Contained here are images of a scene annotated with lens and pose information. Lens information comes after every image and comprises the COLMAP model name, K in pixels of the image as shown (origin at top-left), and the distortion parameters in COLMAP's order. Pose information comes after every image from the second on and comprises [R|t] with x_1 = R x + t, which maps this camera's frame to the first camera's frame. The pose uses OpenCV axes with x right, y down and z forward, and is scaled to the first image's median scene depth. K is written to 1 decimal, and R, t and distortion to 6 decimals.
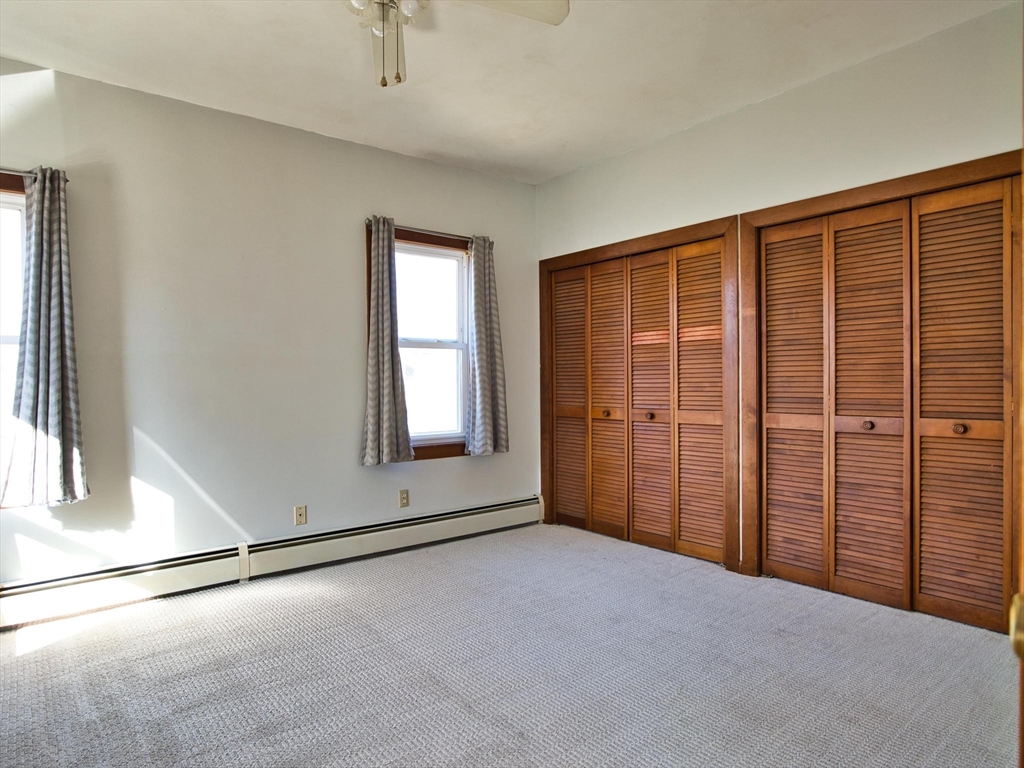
lens RADIAL K [[615.9, 0, 509.5], [0, 615.9, 379.1], [0, 0, 1]] dist [-0.045581, 0.027613]
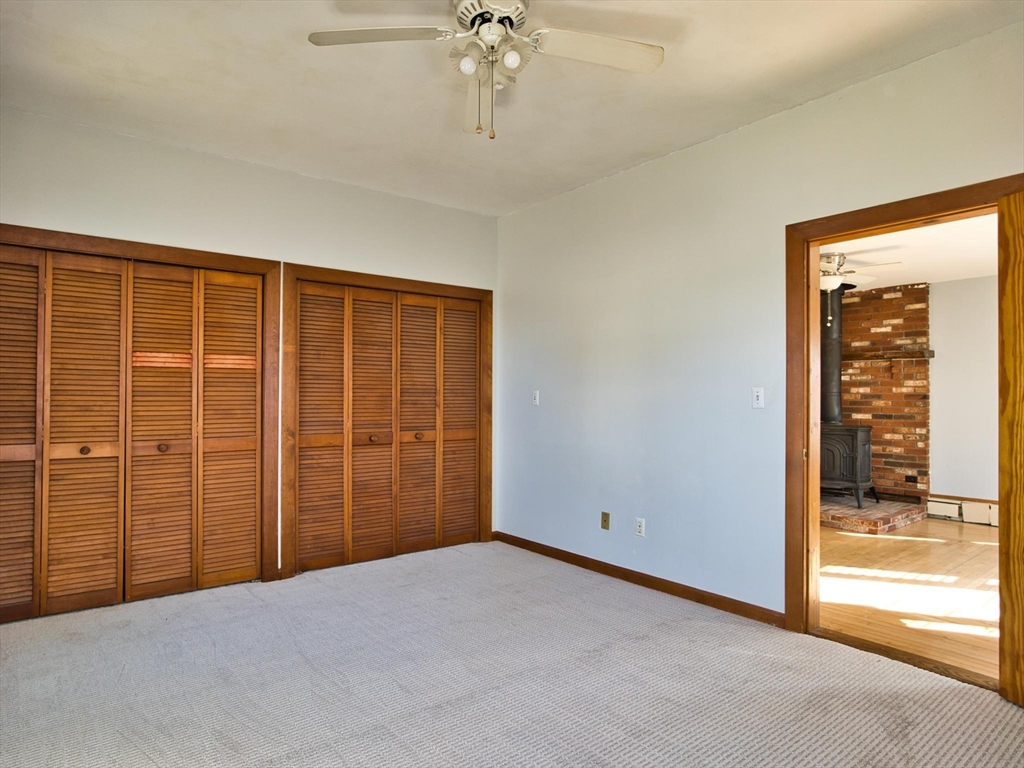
lens RADIAL K [[615.9, 0, 509.9], [0, 615.9, 380.0], [0, 0, 1]] dist [-0.045581, 0.027613]
pose [[0.004499, 0.037520, 0.999286, -0.778260], [-0.004729, 0.999286, -0.037498, -0.009208], [-0.999979, -0.004557, 0.004673, 0.589436]]
